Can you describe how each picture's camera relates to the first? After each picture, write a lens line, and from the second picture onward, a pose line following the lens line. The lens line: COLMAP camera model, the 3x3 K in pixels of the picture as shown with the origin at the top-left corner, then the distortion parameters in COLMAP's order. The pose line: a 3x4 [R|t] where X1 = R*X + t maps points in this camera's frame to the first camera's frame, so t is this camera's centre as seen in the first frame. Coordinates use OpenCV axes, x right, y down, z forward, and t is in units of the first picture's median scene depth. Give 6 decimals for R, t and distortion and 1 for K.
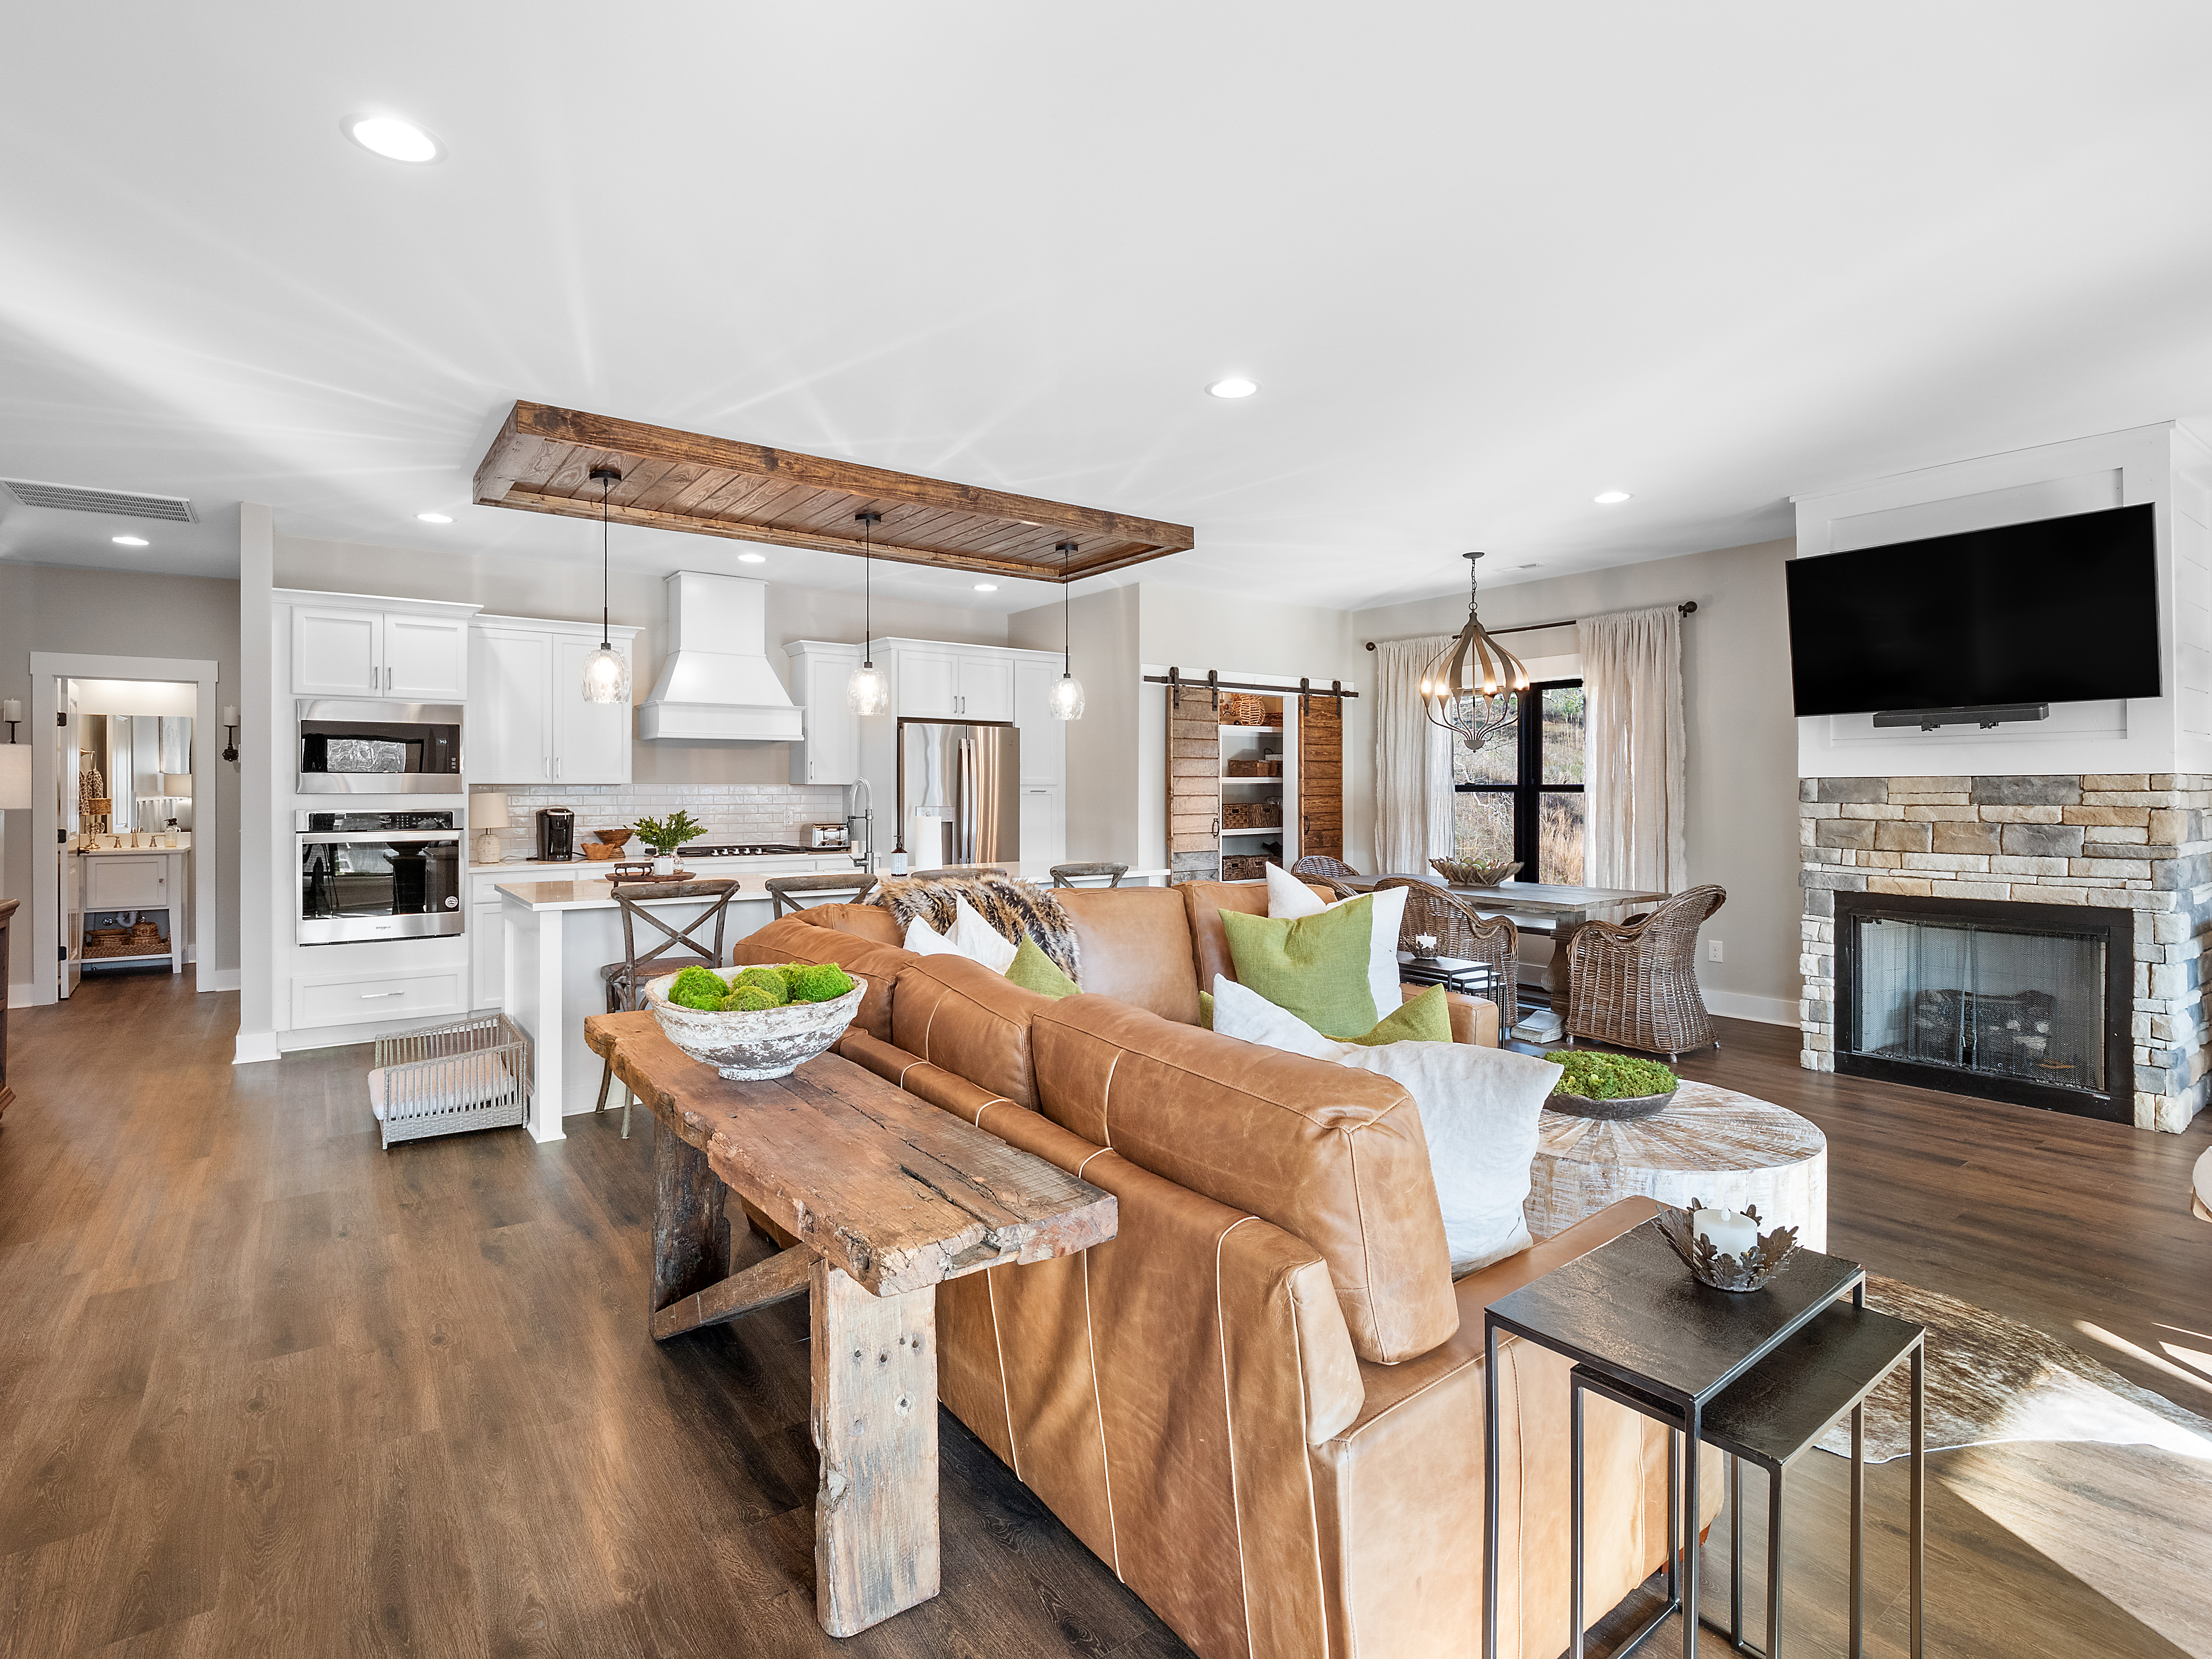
lens RADIAL K [[1087.0, 0, 1084.9], [0, 1087.0, 792.5], [0, 0, 1]] dist [-0.013029, -0.001825]
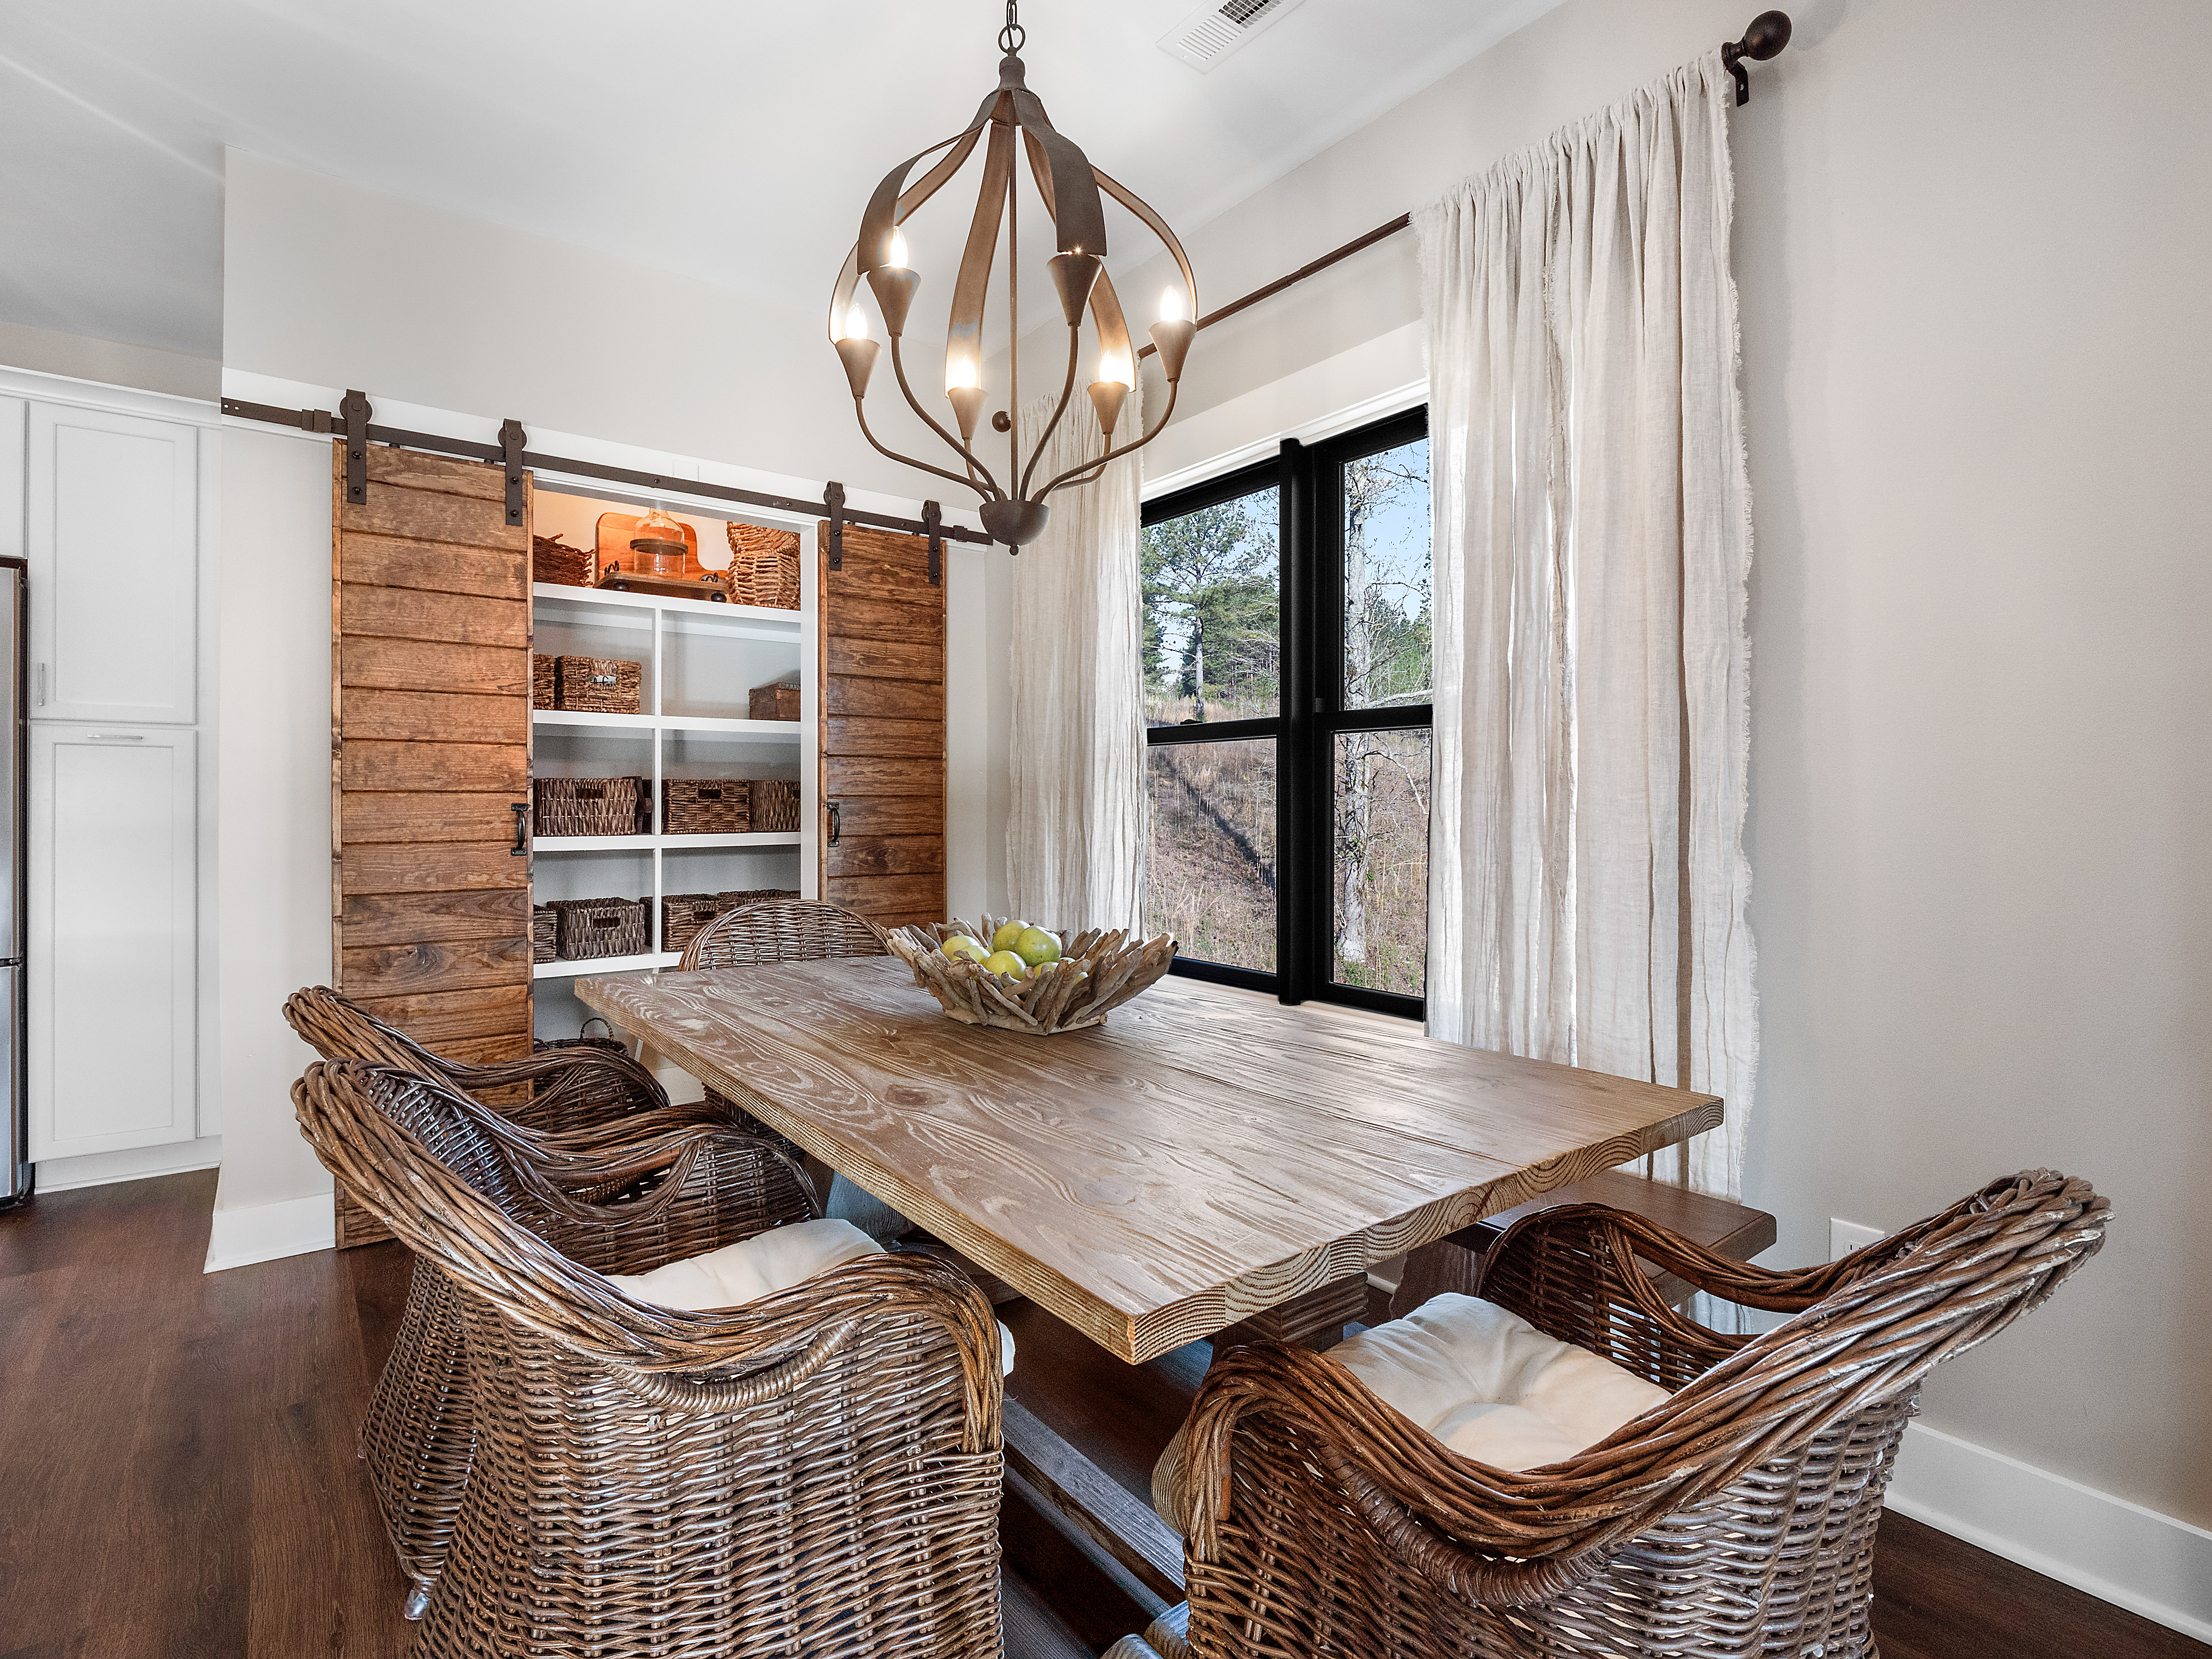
lens RADIAL K [[1087.0, 0, 1109.9], [0, 1087.0, 812.1], [0, 0, 1]] dist [-0.013029, -0.001825]
pose [[0.999502, 0.003454, 0.031361, 0.388067], [-0.003441, 0.999994, -0.000478, 0.032223], [-0.031363, 0.000370, 0.999508, 0.740448]]
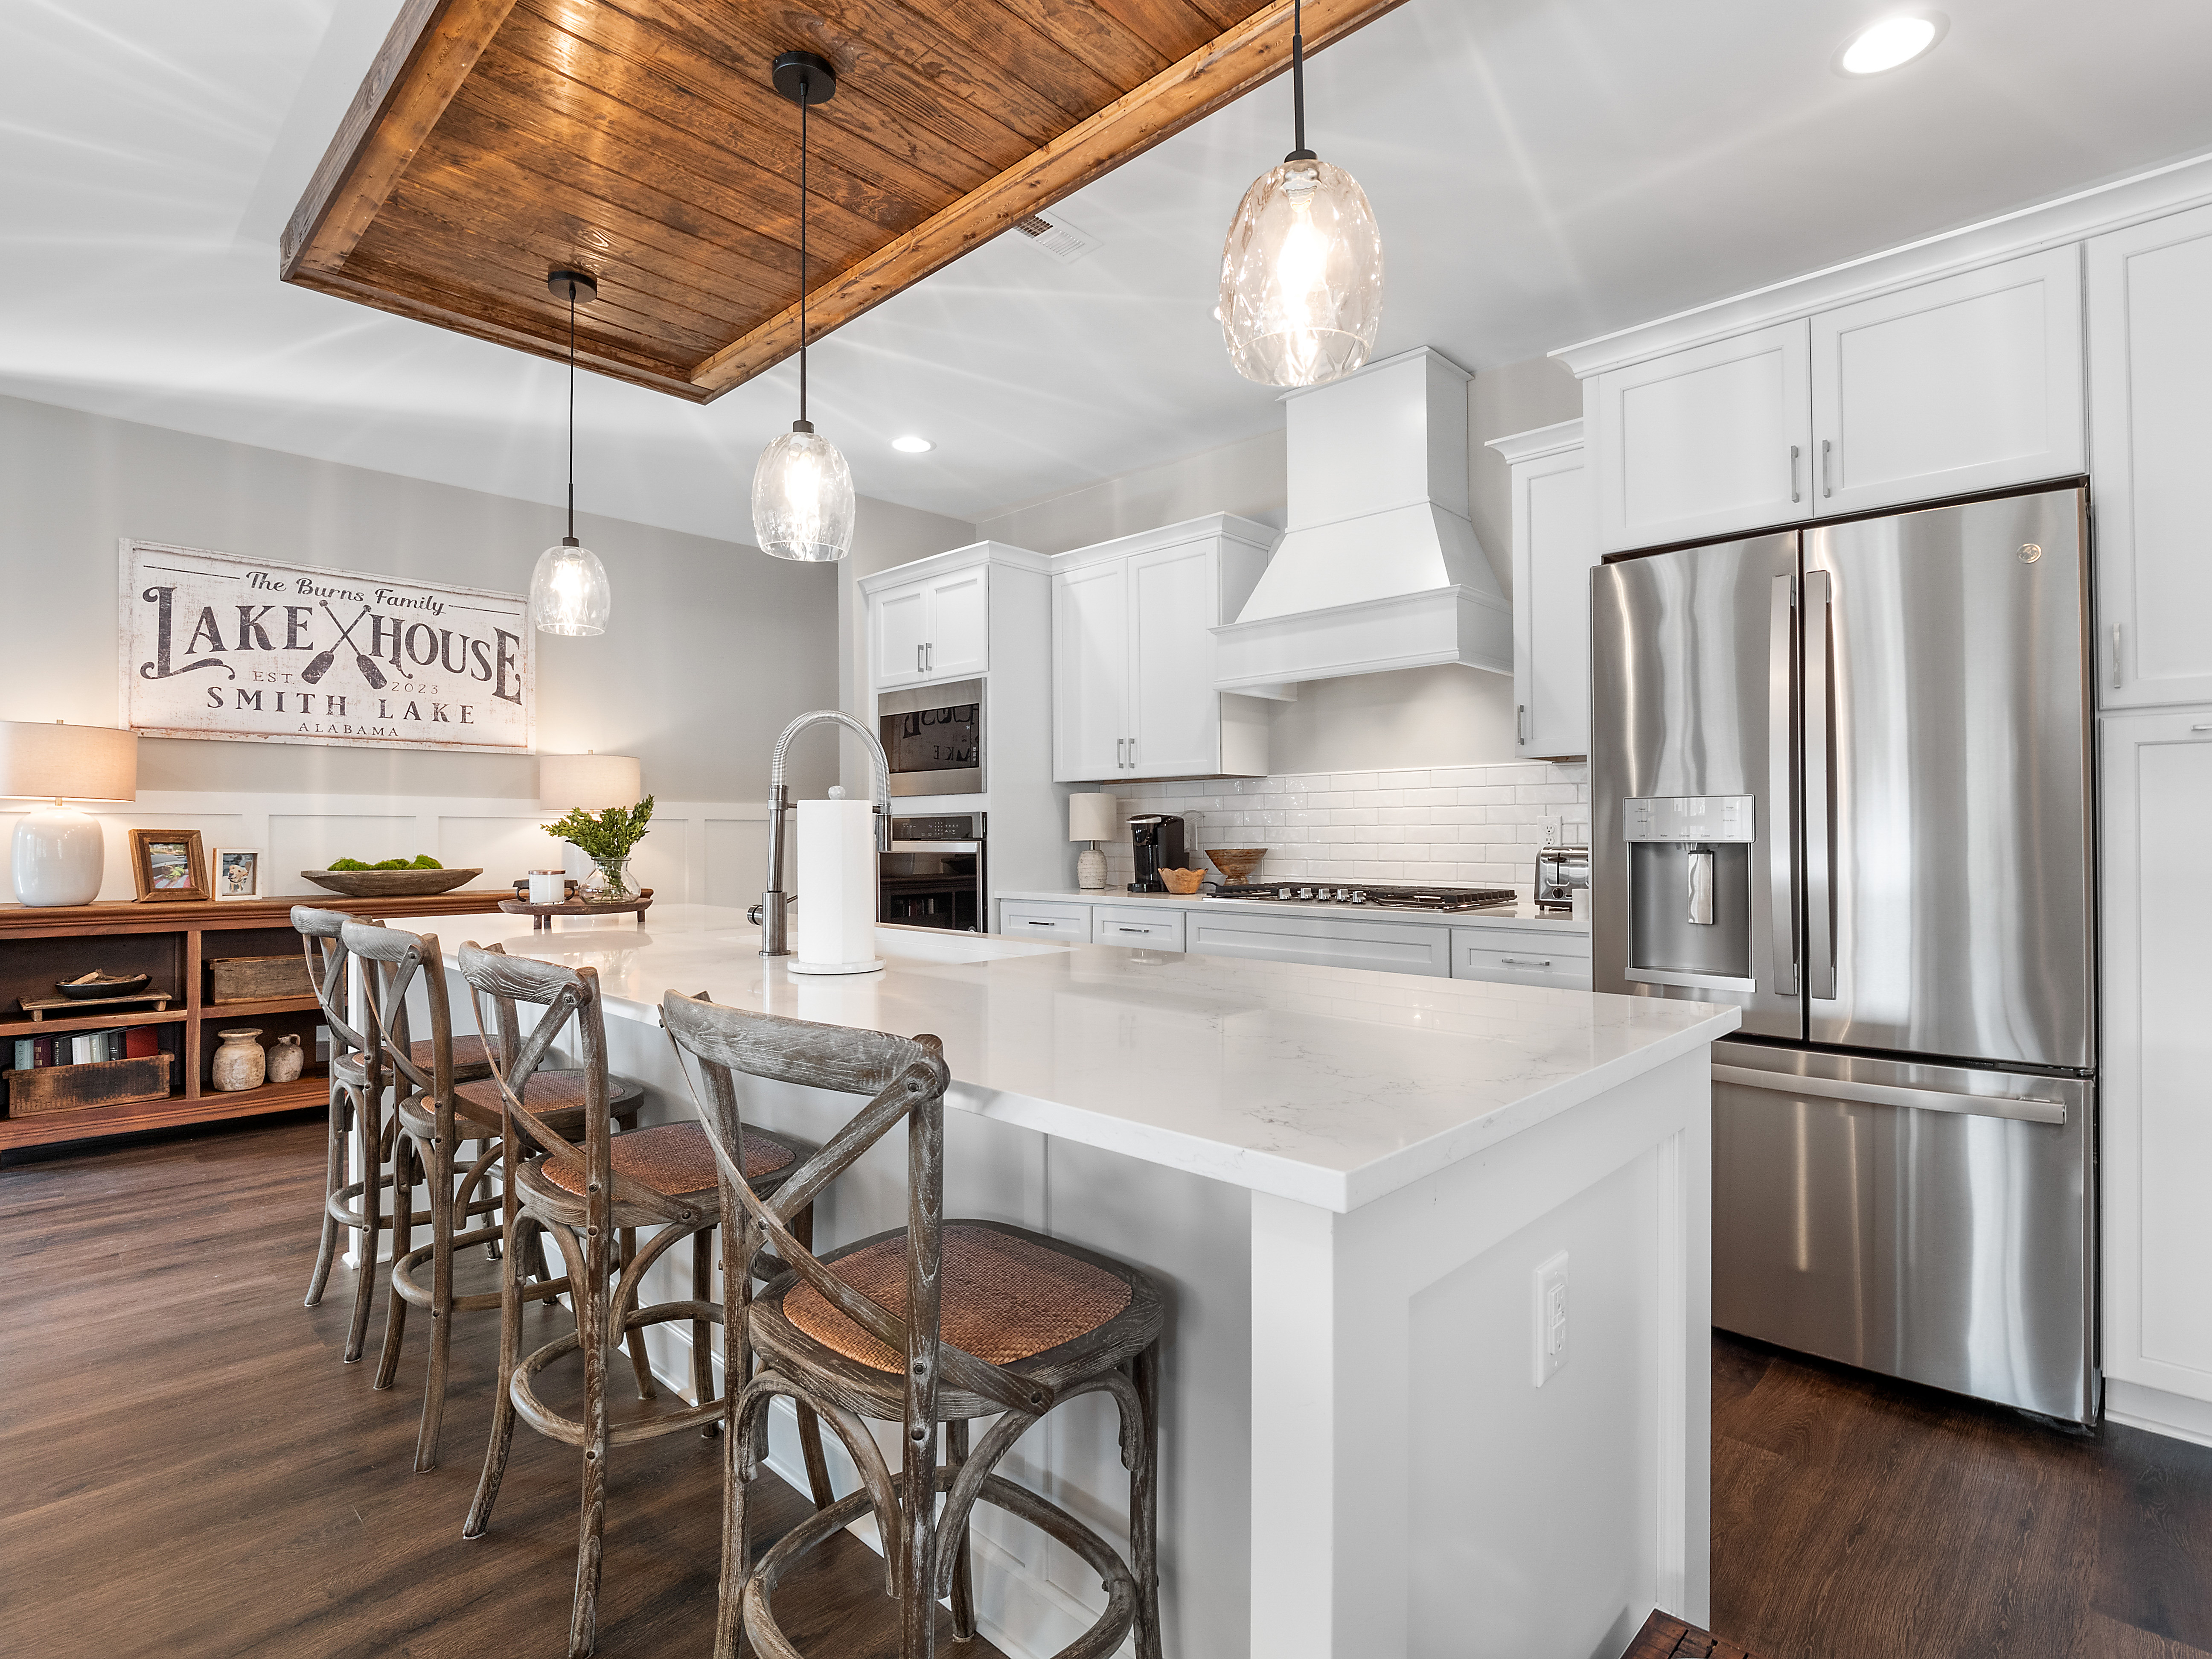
lens RADIAL K [[1087.1, 0, 1095.7], [0, 1087.1, 825.8], [0, 0, 1]] dist [-0.013029, -0.001825]
pose [[0.184320, -0.008005, -0.982834, 0.181661], [0.002857, 0.999967, -0.007608, 0.028135], [0.982862, -0.001406, 0.184337, 0.878678]]
